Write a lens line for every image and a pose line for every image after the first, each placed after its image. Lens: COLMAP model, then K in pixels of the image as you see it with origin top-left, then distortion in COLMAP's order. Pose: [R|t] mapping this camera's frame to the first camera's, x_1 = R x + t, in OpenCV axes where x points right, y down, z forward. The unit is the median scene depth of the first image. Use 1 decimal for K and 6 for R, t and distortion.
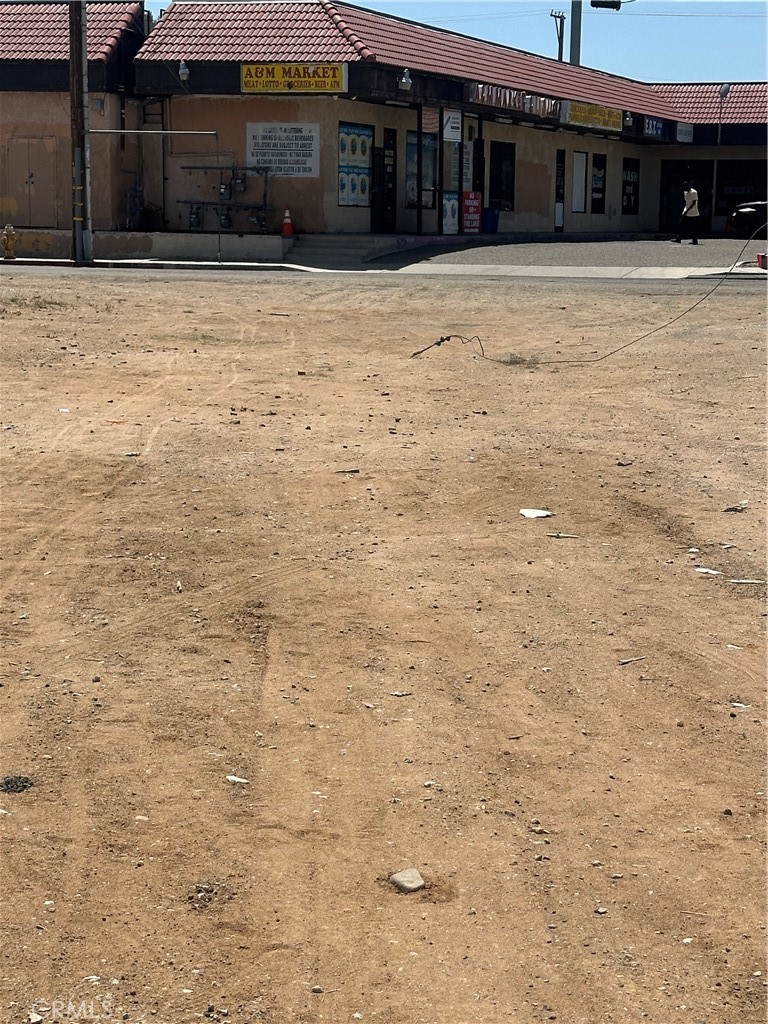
lens RADIAL K [[2200.7, 0, 384.1], [0, 2200.7, 512.3], [0, 0, 1]] dist [0.278784, 0.000000]
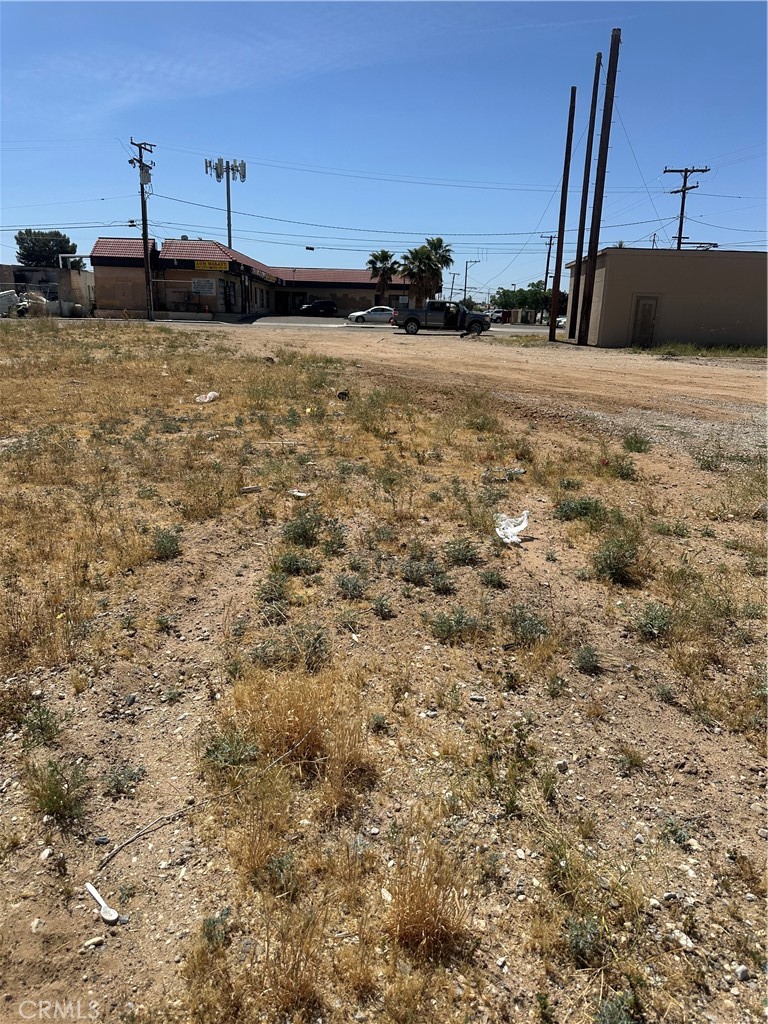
lens RADIAL K [[716.2, 0, 383.6], [0, 716.2, 512.8], [0, 0, 1]] dist [-0.000962, -0.000291]
pose [[0.948206, -0.066299, 0.310660, -0.145587], [0.020465, 0.988695, 0.148539, 0.017867], [-0.316996, -0.134488, 0.938843, -0.141177]]
